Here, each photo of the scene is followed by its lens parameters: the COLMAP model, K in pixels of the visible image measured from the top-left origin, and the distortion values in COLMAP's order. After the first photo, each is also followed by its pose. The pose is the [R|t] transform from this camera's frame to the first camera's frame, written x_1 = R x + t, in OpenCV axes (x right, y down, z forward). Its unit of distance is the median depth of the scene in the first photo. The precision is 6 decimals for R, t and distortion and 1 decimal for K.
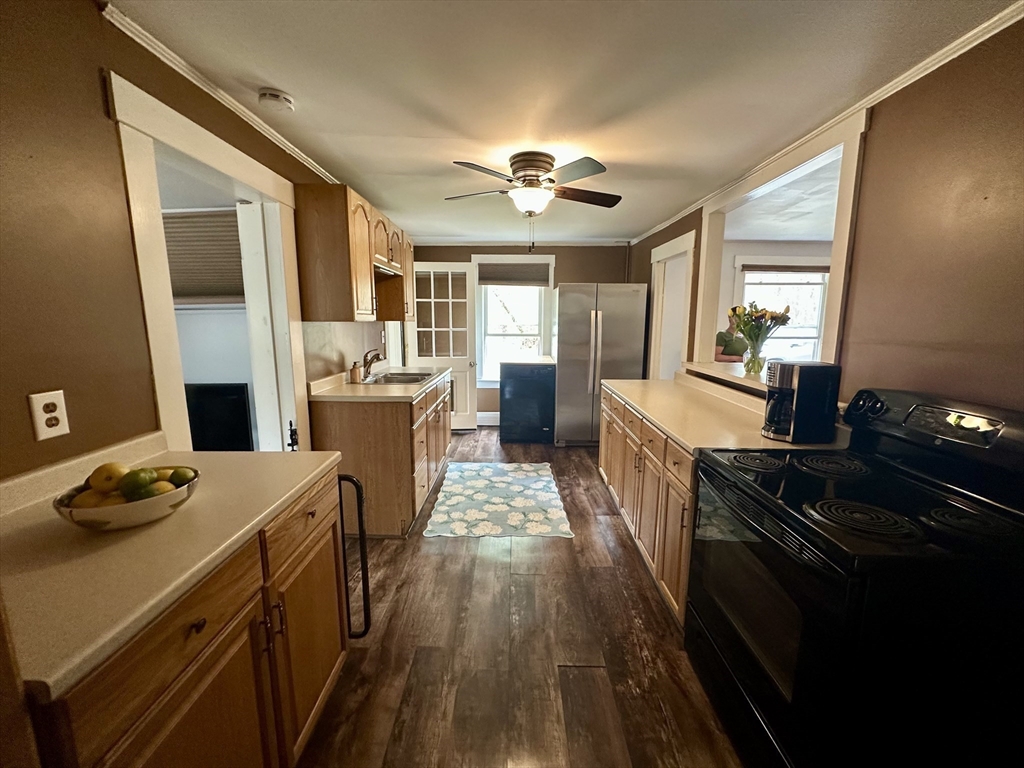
lens RADIAL K [[409.4, 0, 509.8], [0, 409.4, 381.3], [0, 0, 1]] dist [-0.002258, 0.000004]
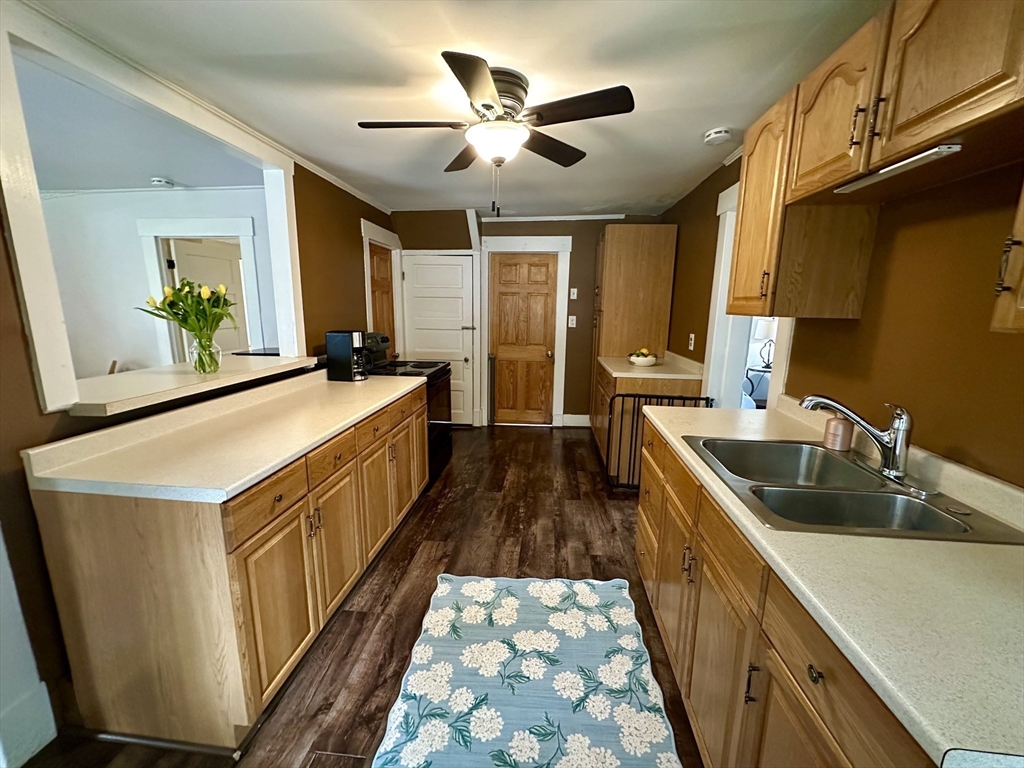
lens RADIAL K [[409.4, 0, 511.5], [0, 409.4, 384.5], [0, 0, 1]] dist [-0.002258, 0.000004]
pose [[-0.996245, -0.035507, 0.078965, -0.032165], [-0.006489, 0.940093, 0.340855, -0.225013], [-0.086337, 0.339063, -0.936794, 1.432896]]
